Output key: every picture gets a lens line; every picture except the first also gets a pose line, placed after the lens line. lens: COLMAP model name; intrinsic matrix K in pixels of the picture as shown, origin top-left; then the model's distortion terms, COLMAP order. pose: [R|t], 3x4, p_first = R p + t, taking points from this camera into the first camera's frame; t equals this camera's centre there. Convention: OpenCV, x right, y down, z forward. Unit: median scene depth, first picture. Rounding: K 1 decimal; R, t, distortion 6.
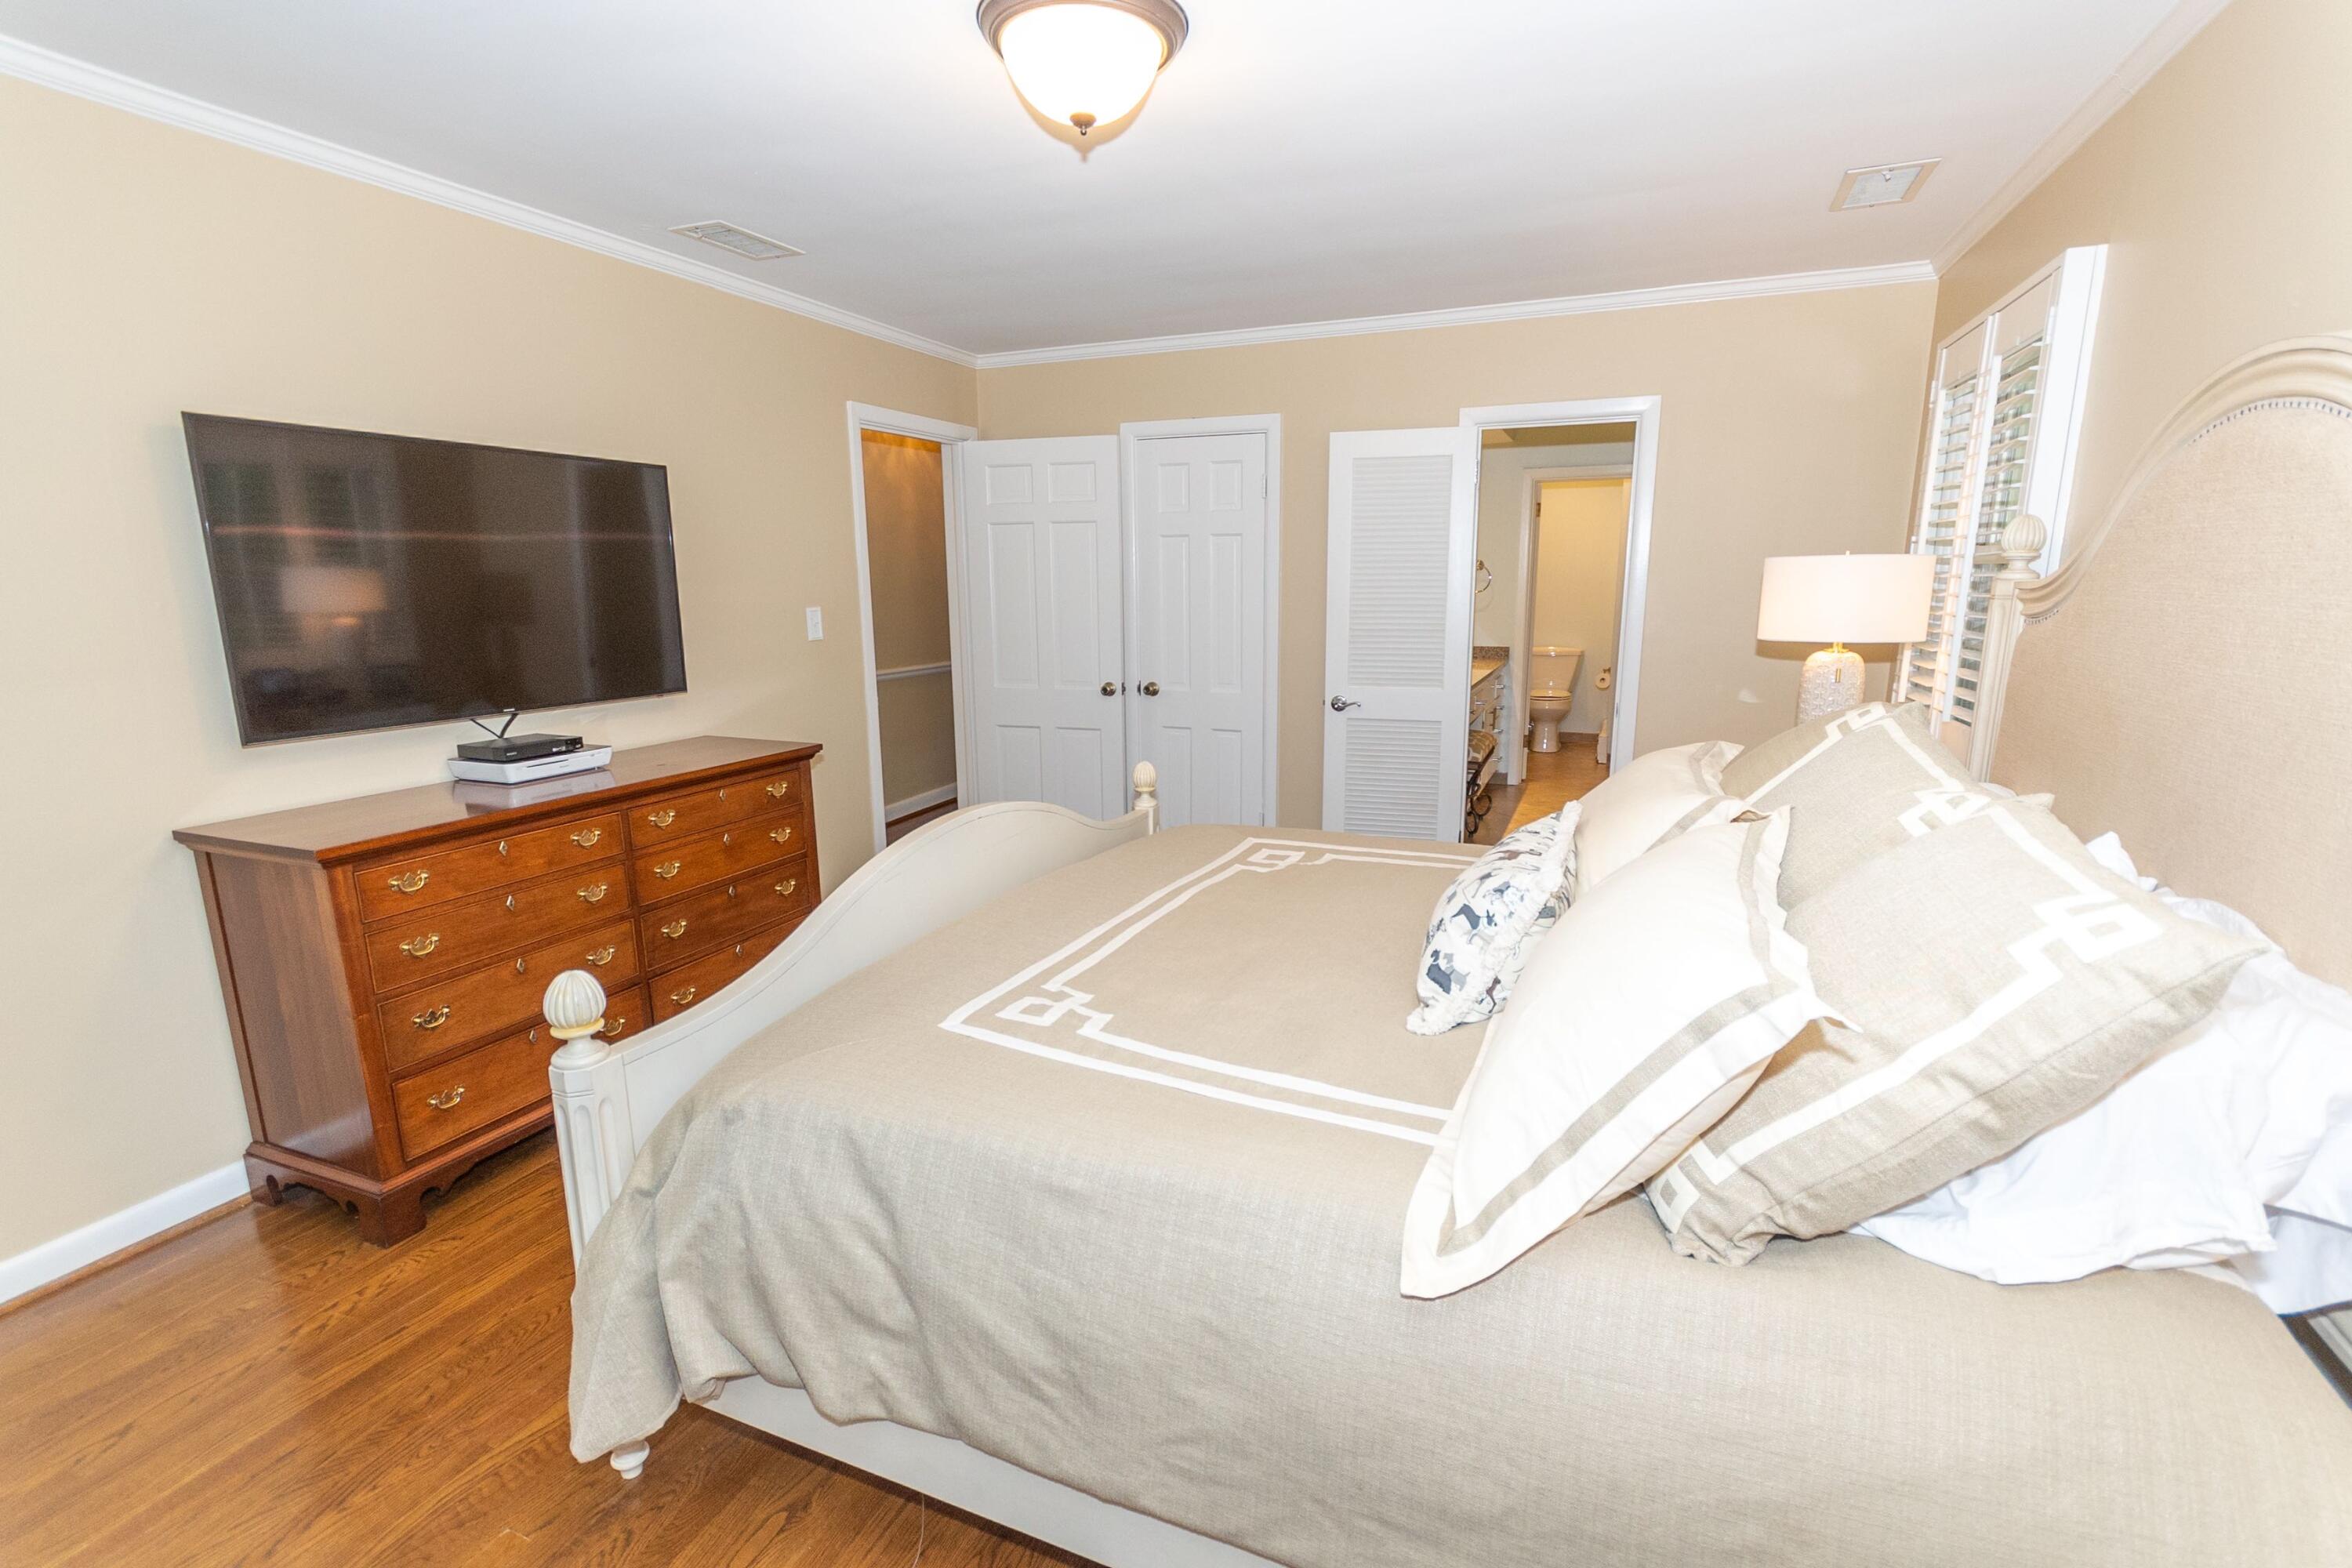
lens RADIAL K [[1081.2, 0, 1182.9], [0, 1081.2, 798.8], [0, 0, 1]] dist [0.011238, 0.000916]
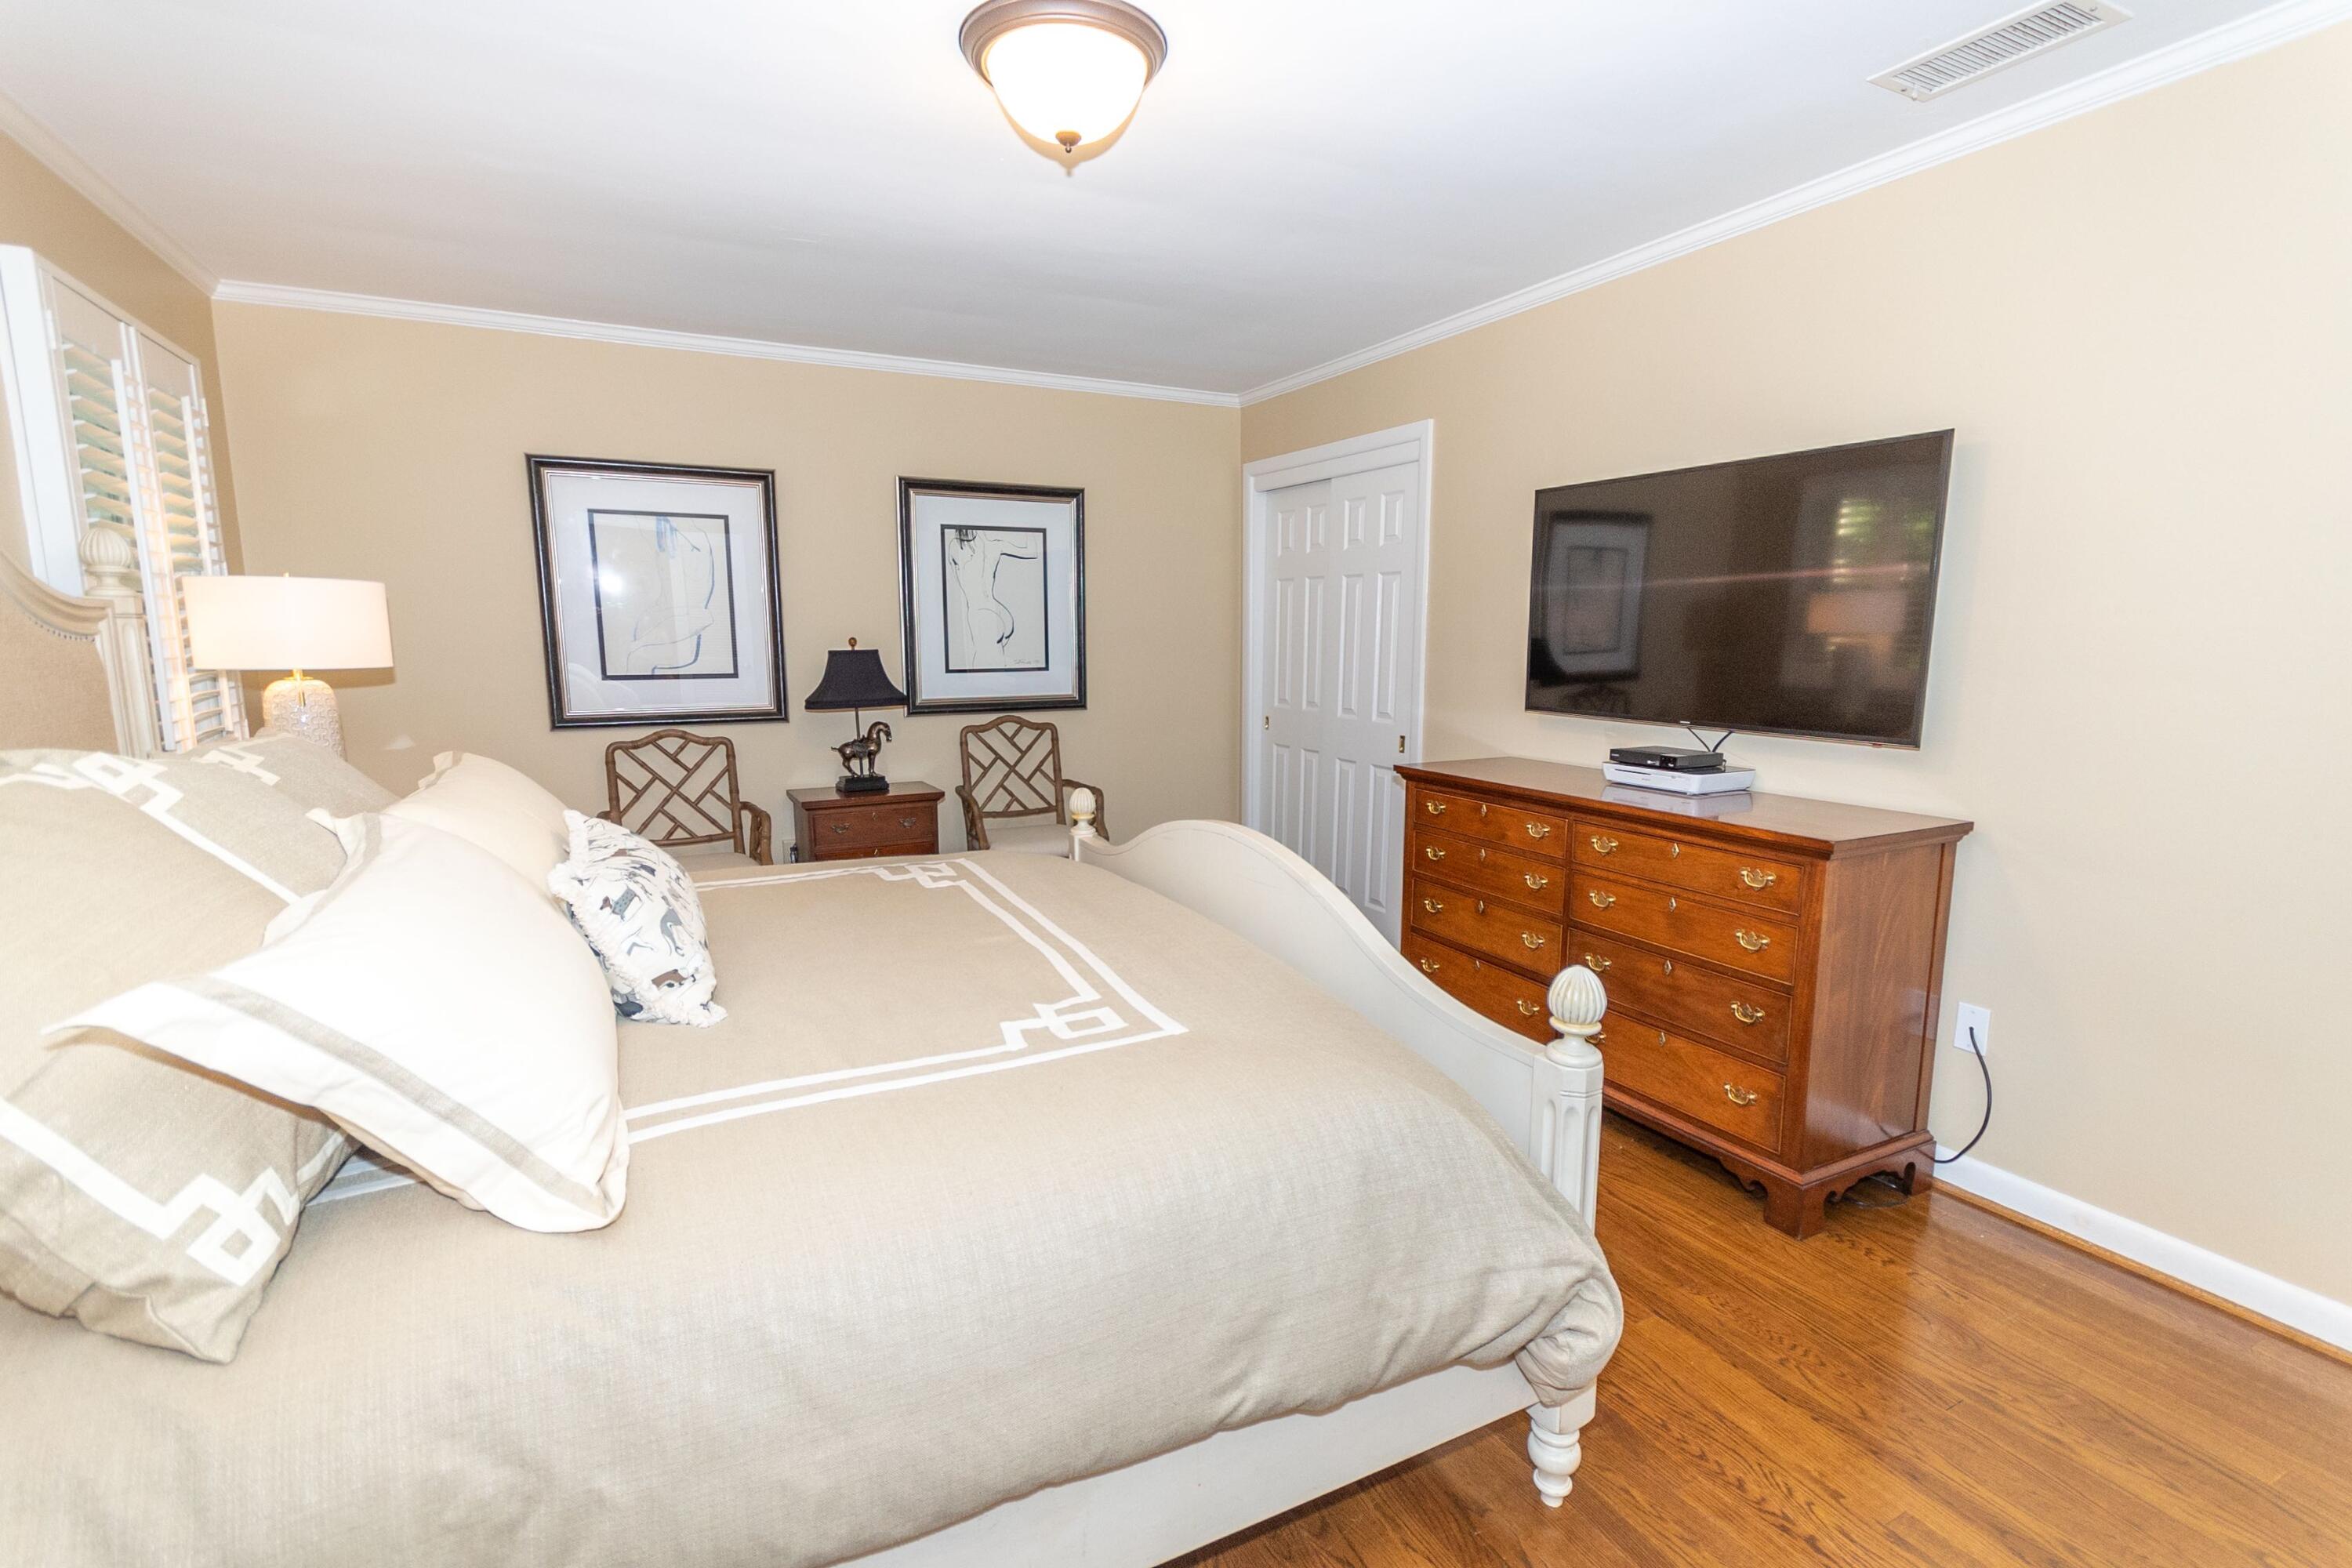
lens RADIAL K [[1083.1, 0, 1184.2], [0, 1083.1, 798.4], [0, 0, 1]] dist [0.008008, -0.000483]
pose [[-0.635125, 0.130752, -0.761262, 0.480121], [-0.152361, 0.944997, 0.289426, -0.243875], [0.757233, 0.299808, -0.580270, 1.286981]]
